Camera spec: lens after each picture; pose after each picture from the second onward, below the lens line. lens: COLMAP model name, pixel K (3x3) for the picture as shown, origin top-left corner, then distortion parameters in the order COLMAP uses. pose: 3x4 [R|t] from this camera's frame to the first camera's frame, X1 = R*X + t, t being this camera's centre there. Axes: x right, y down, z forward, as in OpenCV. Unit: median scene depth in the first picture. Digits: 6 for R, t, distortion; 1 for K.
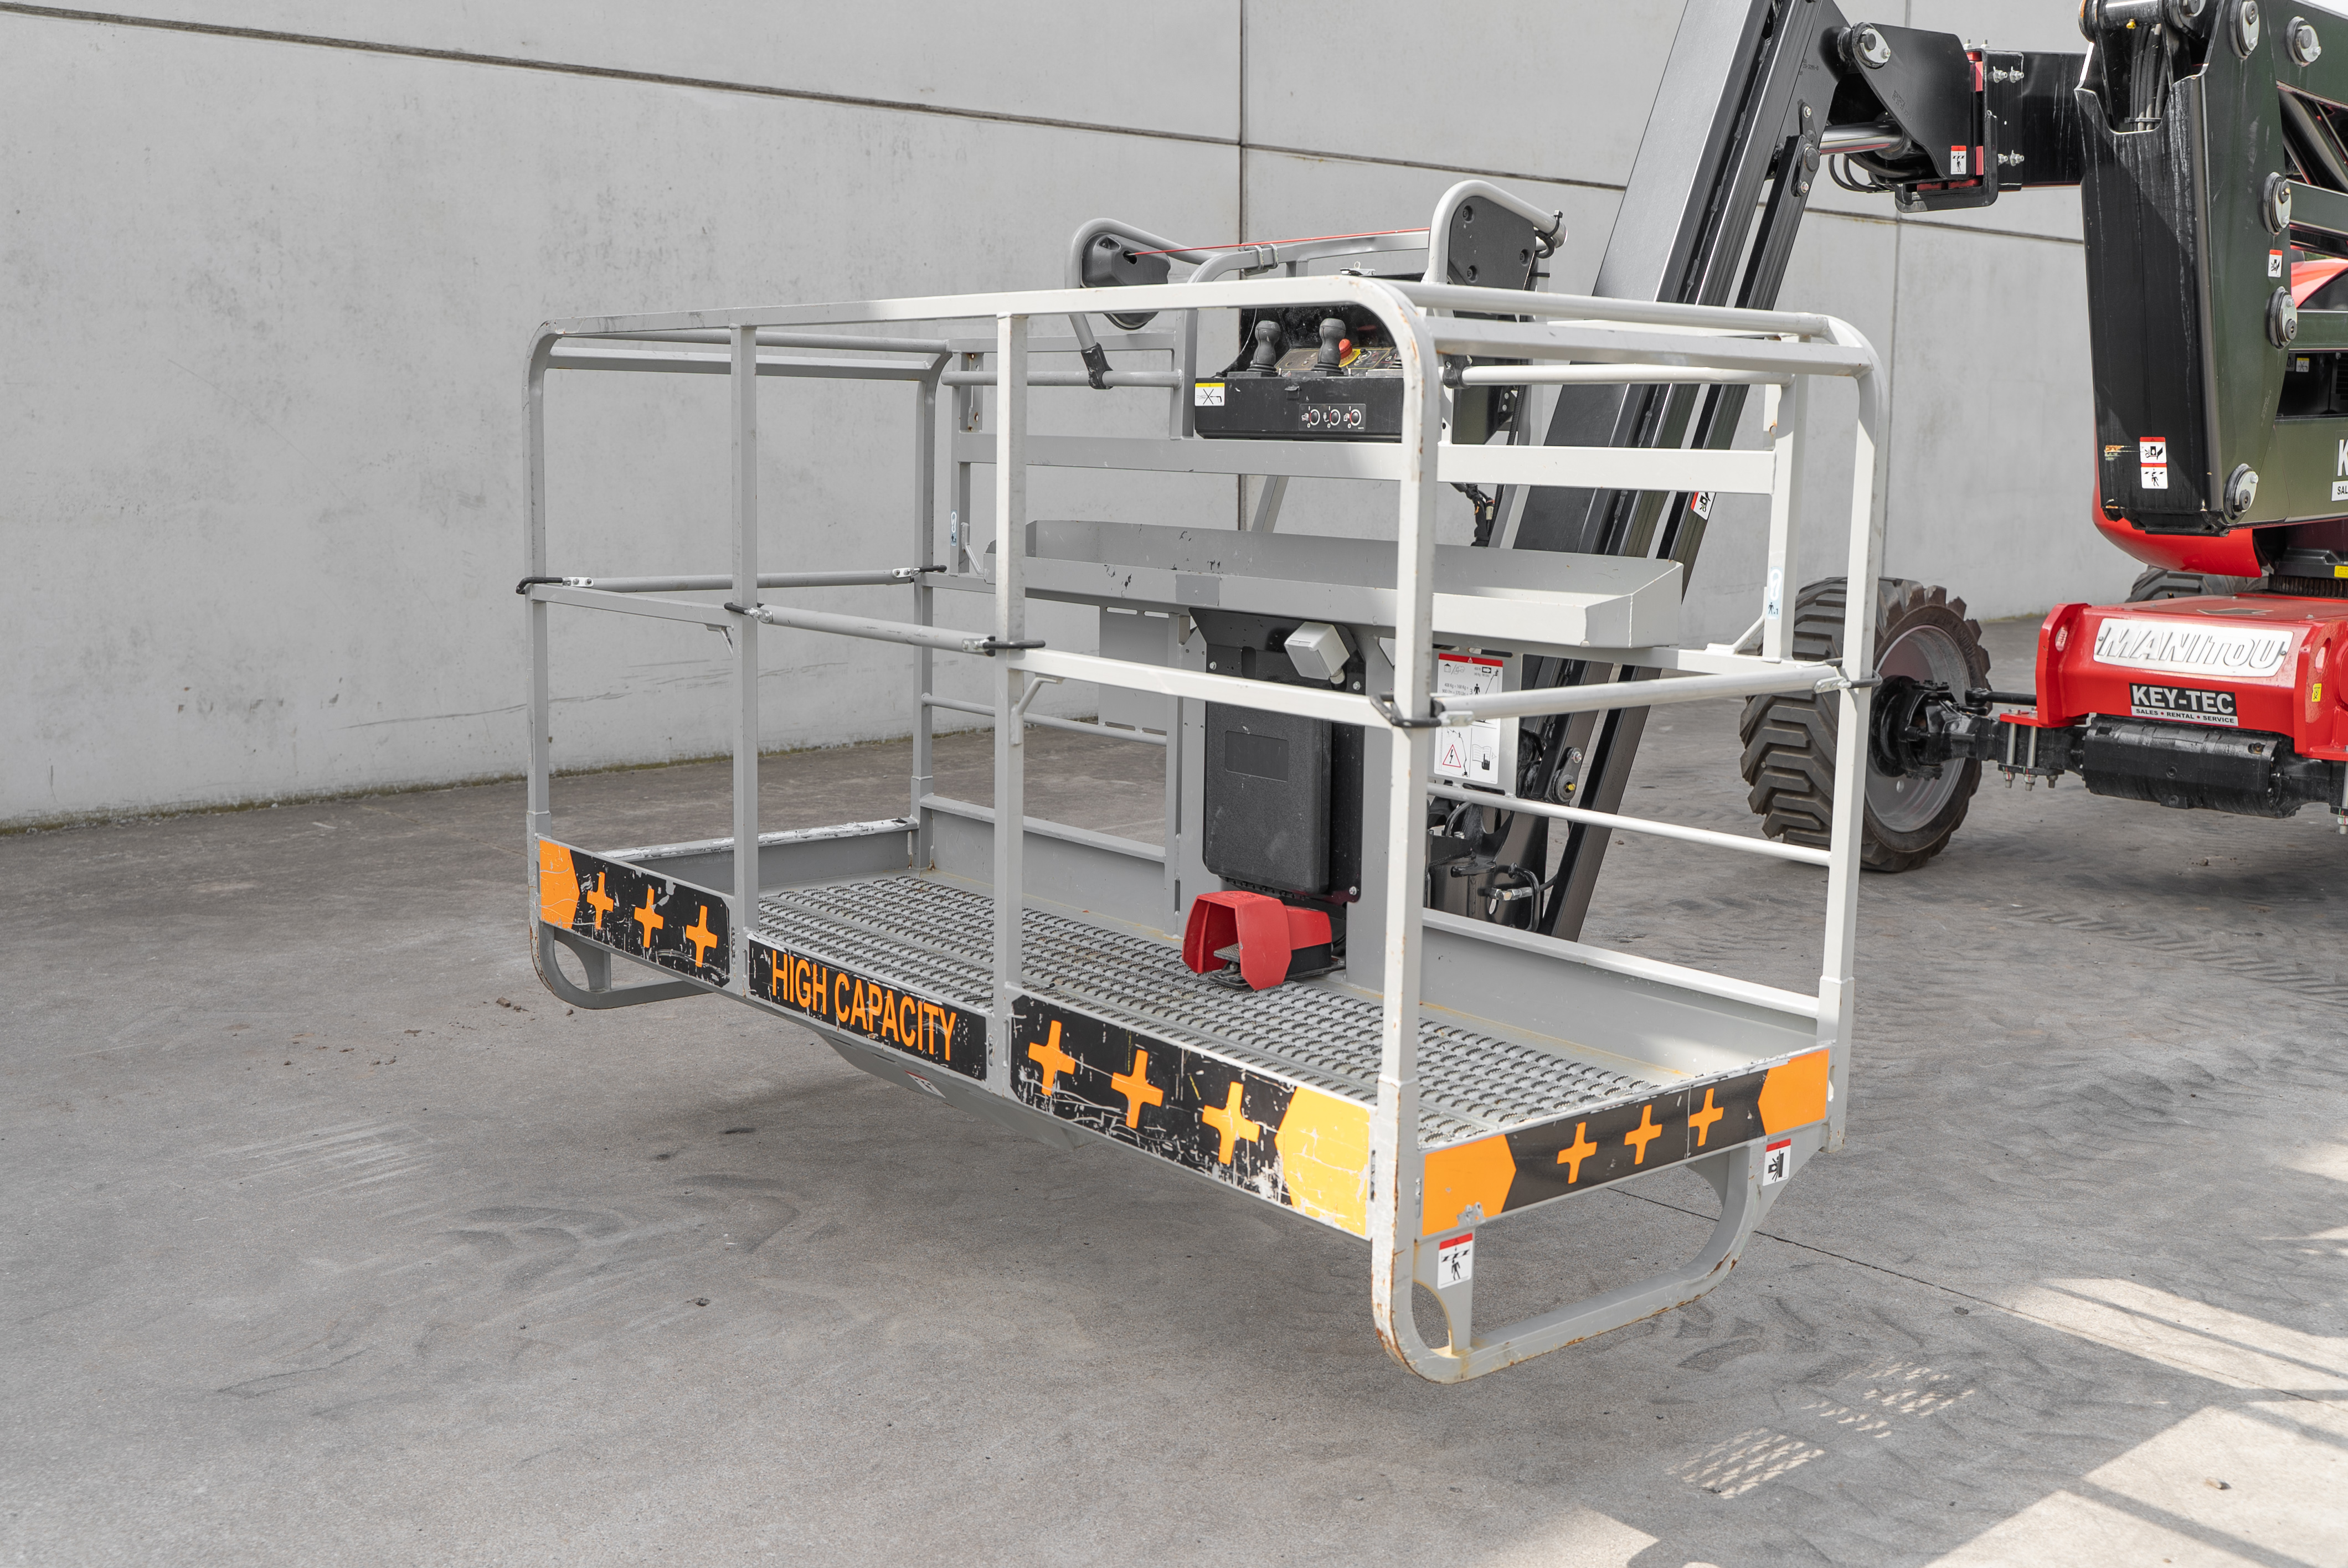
lens RADIAL K [[2357.5, 0, 1174.0], [0, 2357.5, 784.0], [0, 0, 1]] dist [-0.009232, -0.023116]
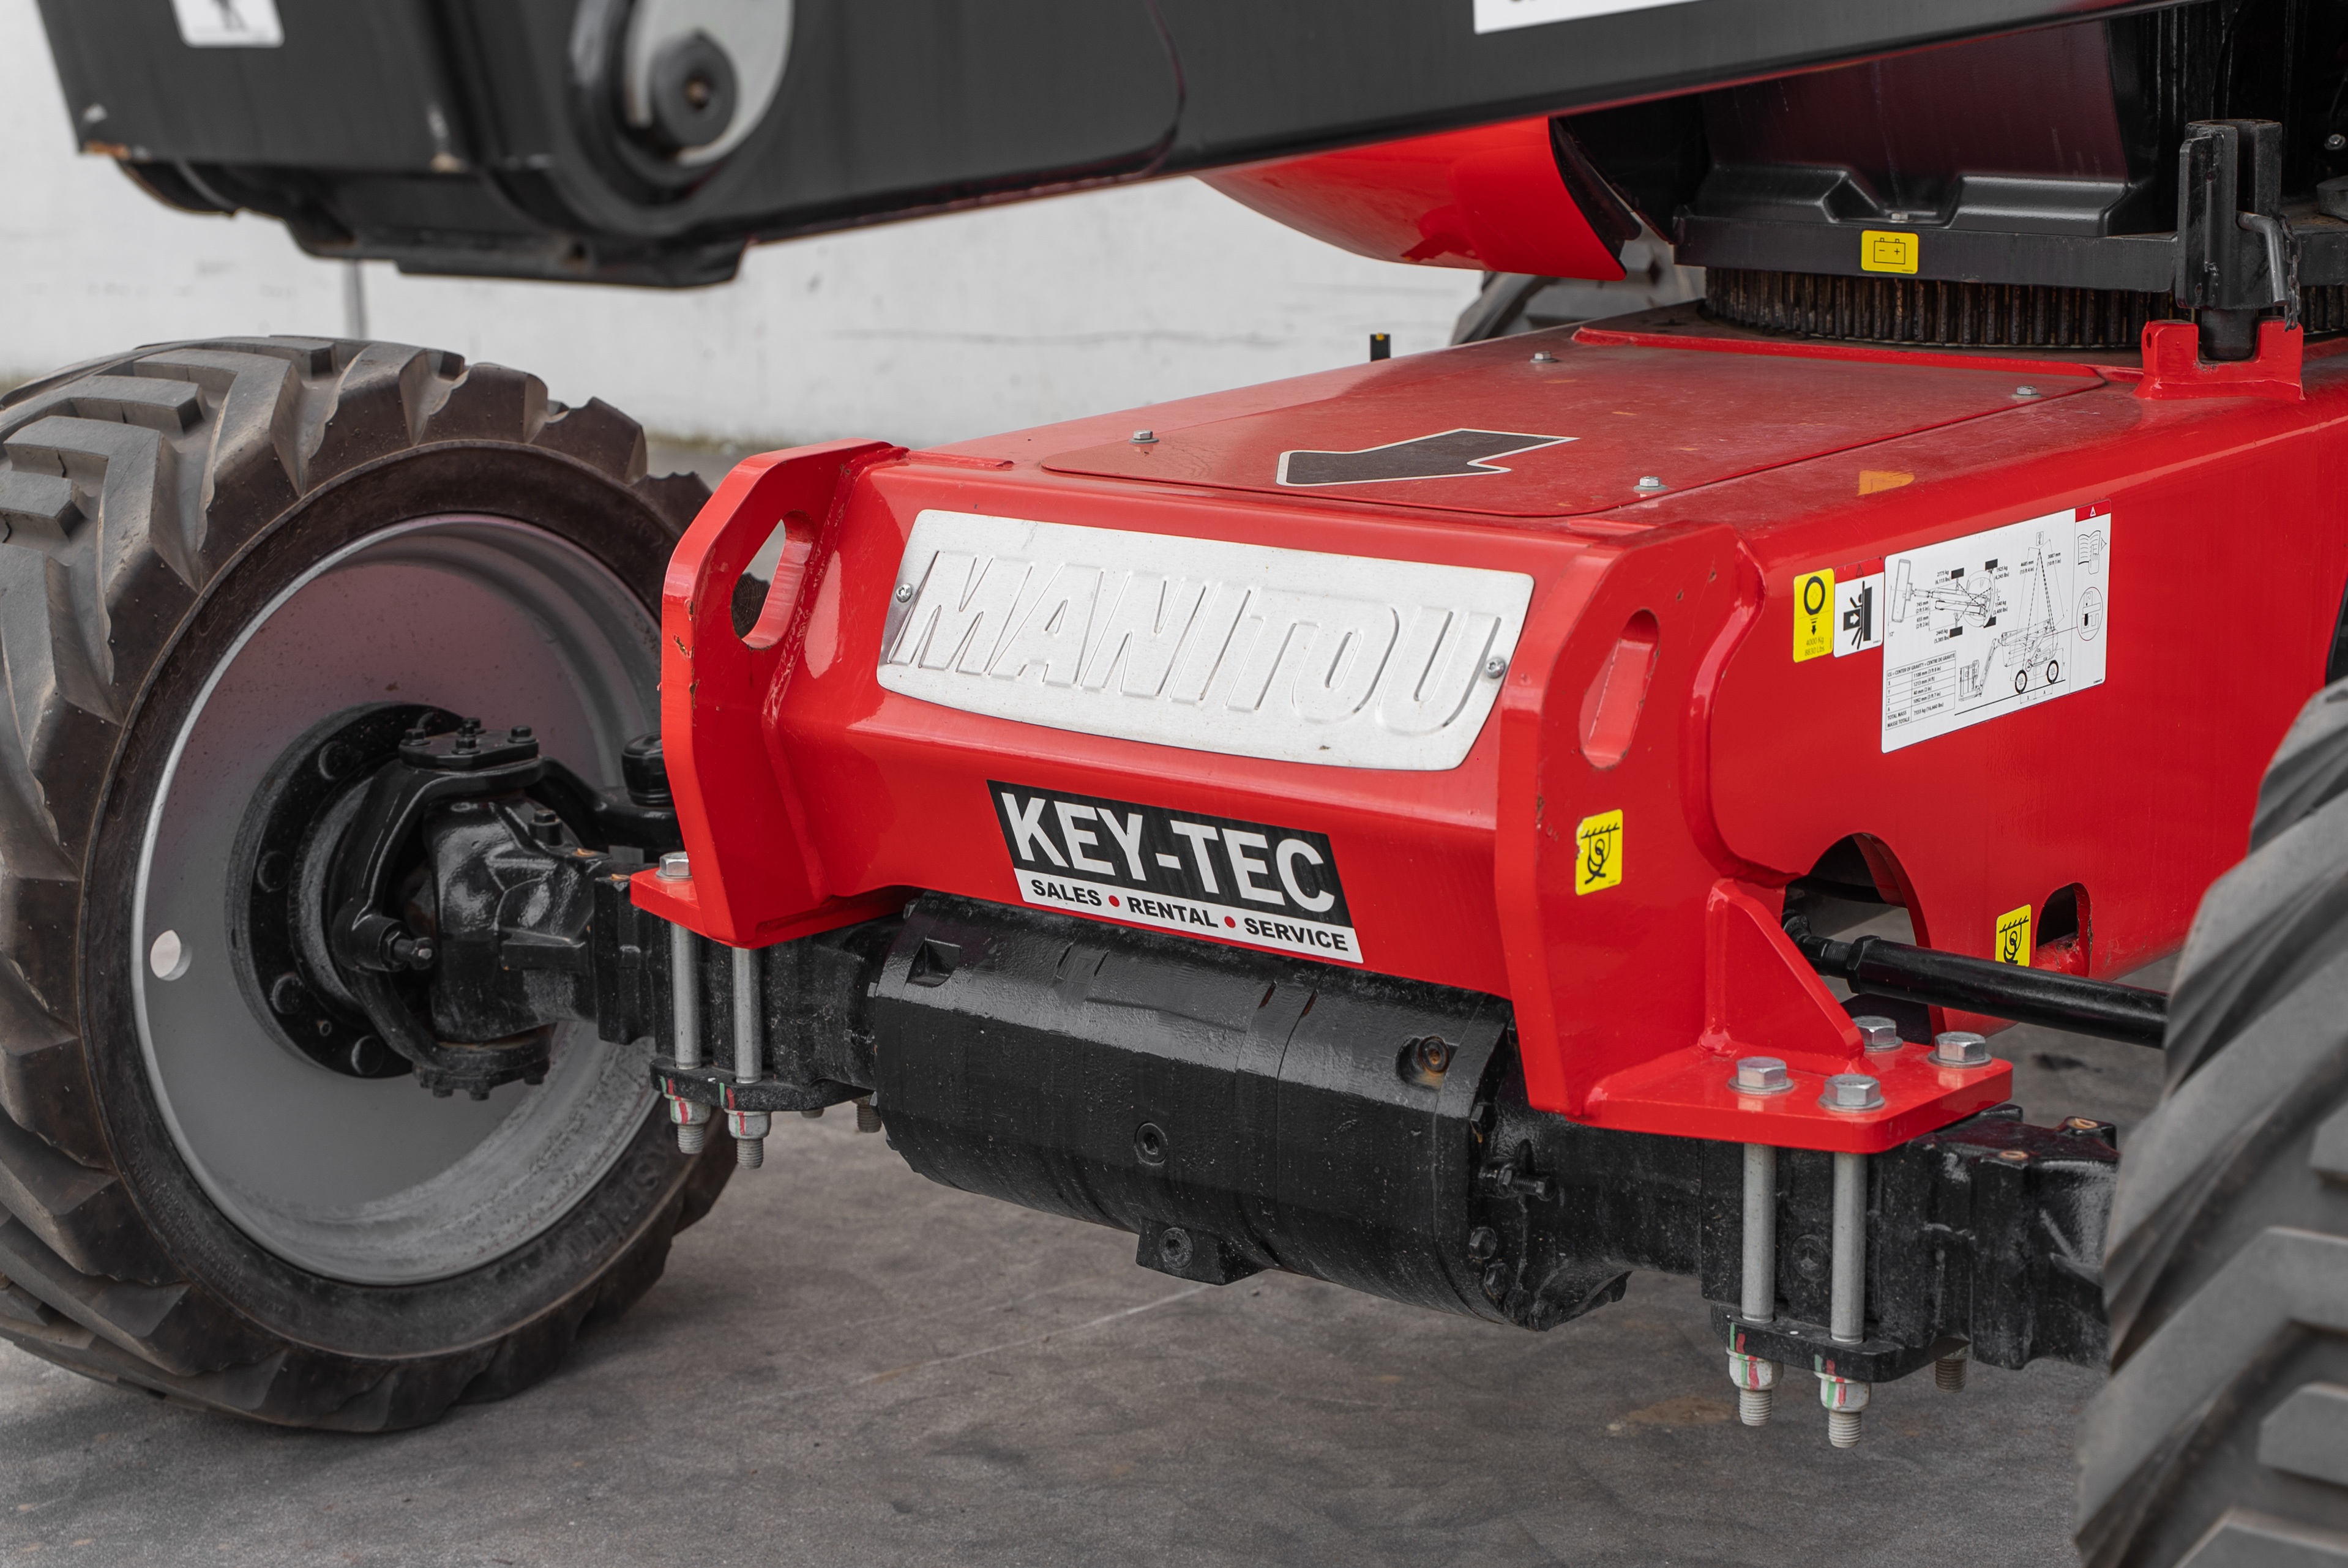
lens RADIAL K [[4303.8, 0, 1174.0], [0, 4303.8, 784.0], [0, 0, 1]] dist [-0.004064, -0.042686]
pose [[0.986728, -0.071018, 0.146032, 0.579001], [0.061193, 0.995618, 0.070705, -0.118447], [-0.150413, -0.060831, 0.986750, 0.886414]]
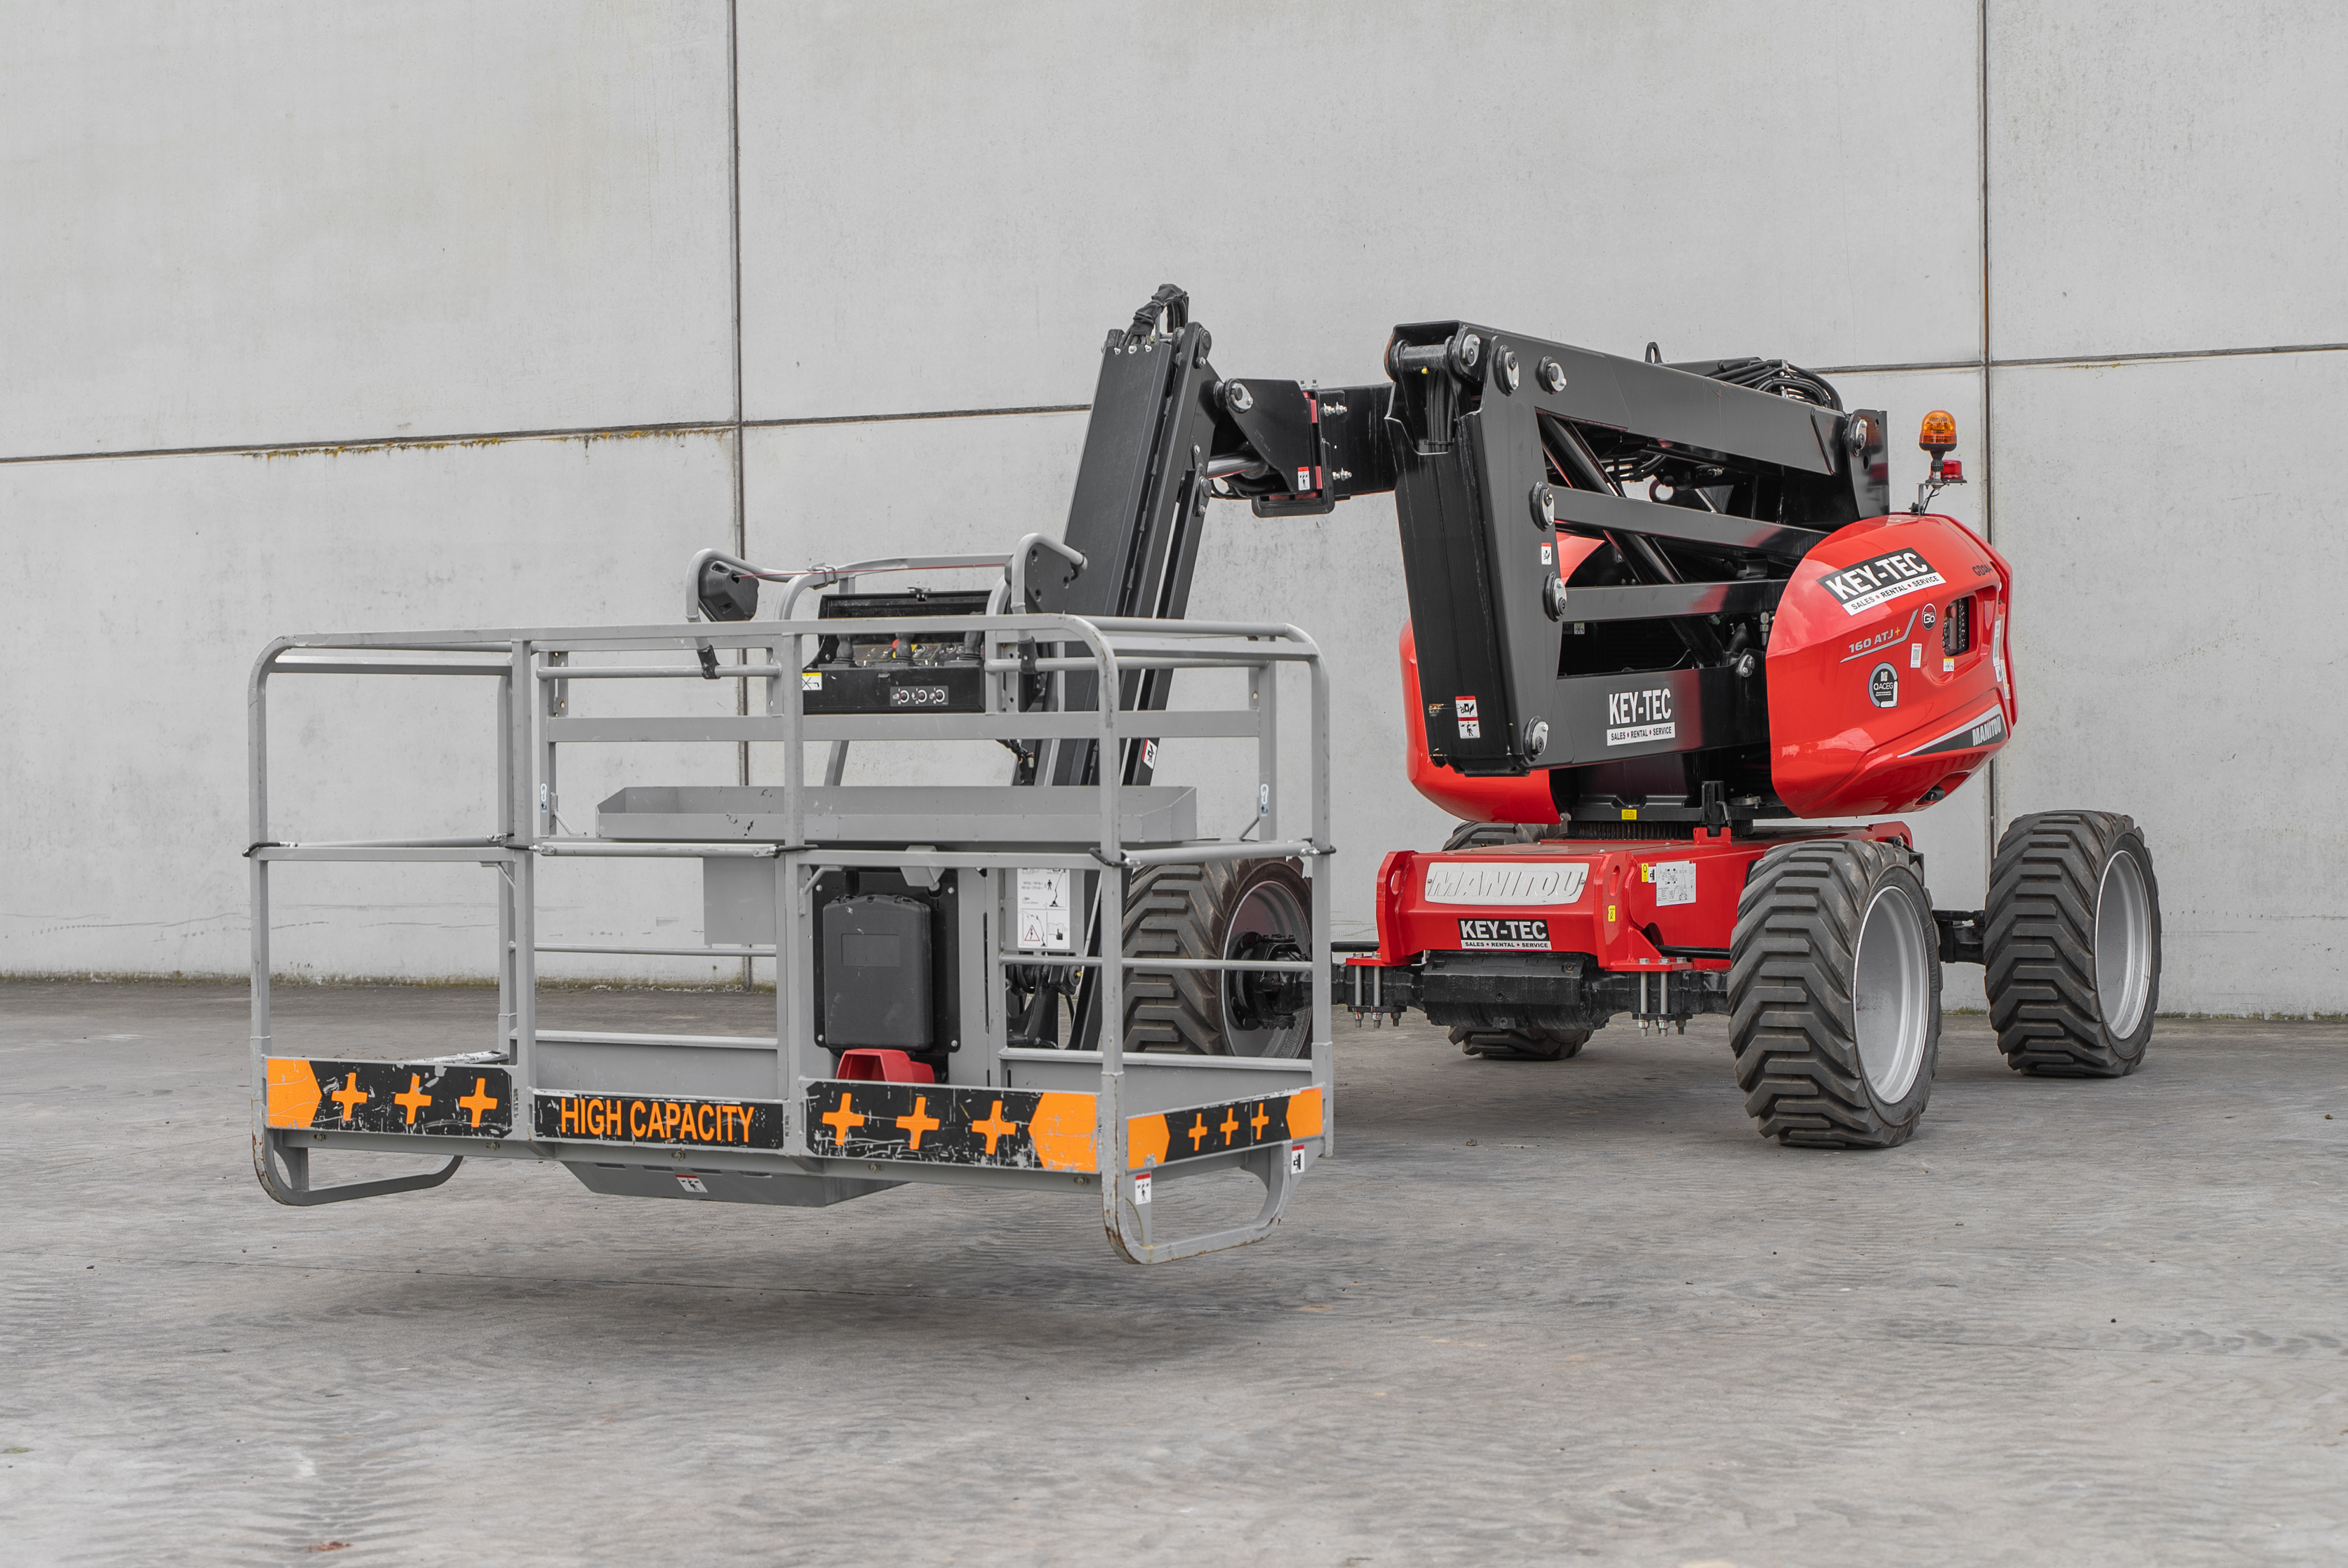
lens RADIAL K [[4186.5, 0, 1170.4], [0, 4186.5, 842.2], [0, 0, 1]] dist [0.000346, 0.003897]
pose [[0.943972, -0.036585, 0.327992, -0.580726], [0.075474, 0.991430, -0.106629, 0.193391], [-0.321280, 0.125410, 0.938644, -1.283196]]
